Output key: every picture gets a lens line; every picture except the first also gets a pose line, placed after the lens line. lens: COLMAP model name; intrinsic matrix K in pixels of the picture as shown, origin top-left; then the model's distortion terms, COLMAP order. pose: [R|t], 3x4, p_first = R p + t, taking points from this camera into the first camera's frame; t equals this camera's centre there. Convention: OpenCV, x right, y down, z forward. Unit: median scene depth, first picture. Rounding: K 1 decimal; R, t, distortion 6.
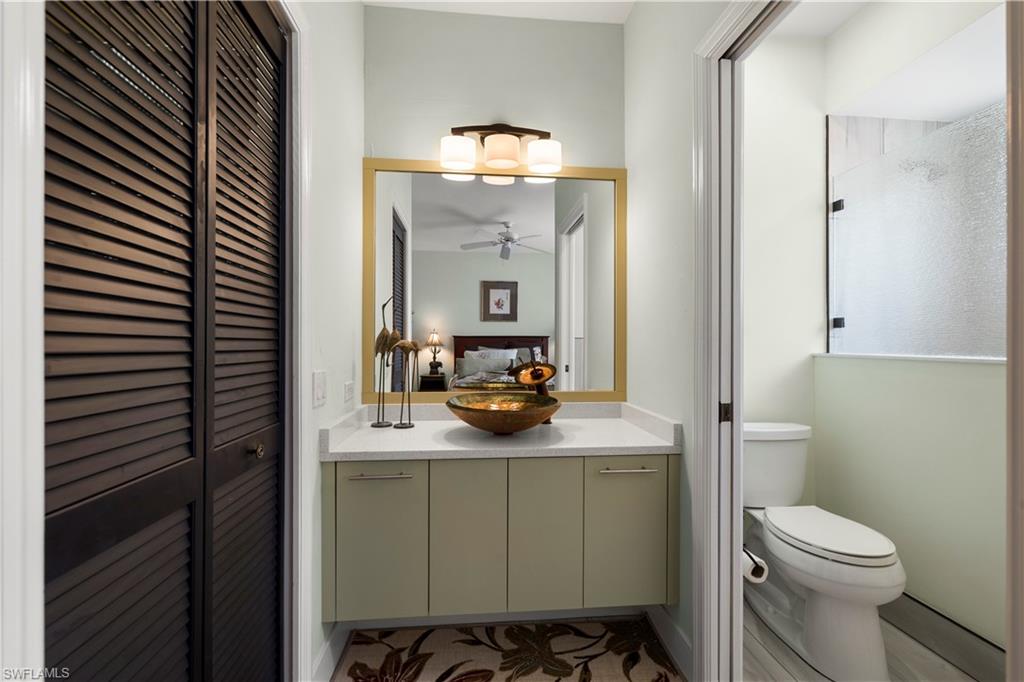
lens RADIAL K [[431.0, 0, 511.7], [0, 431.0, 338.3], [0, 0, 1]] dist [0.001804, 0.000138]
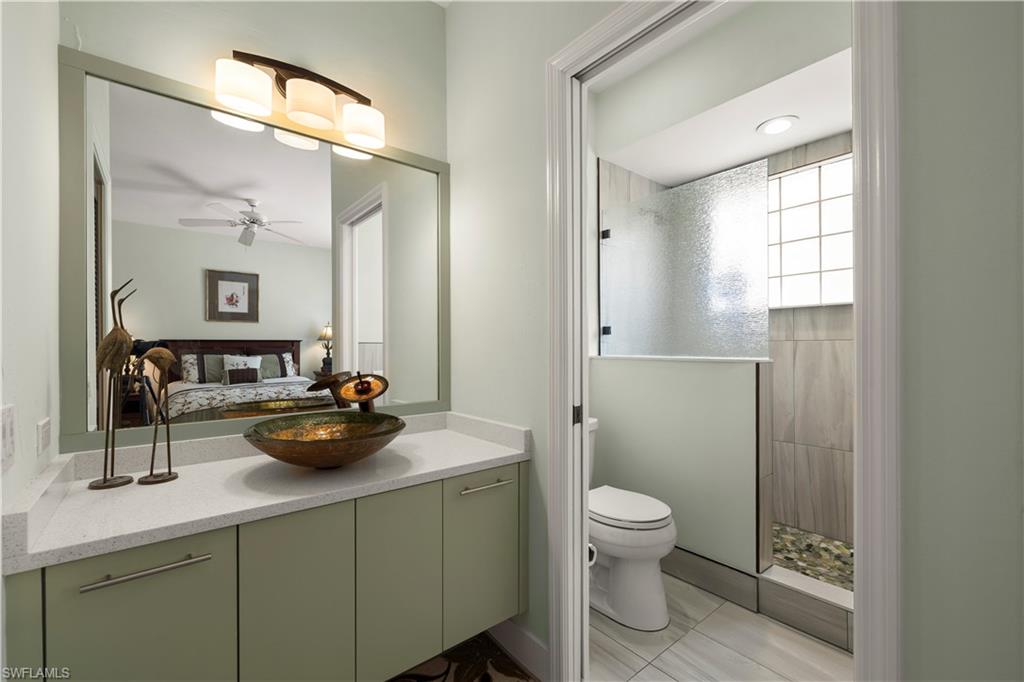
lens RADIAL K [[430.9, 0, 505.6], [0, 430.9, 345.1], [0, 0, 1]] dist [-0.001374, 0.000235]
pose [[0.832863, -0.003613, 0.553468, -0.157336], [-0.000148, 0.999977, 0.006750, -0.003745], [-0.553479, -0.005704, 0.832843, 0.150651]]
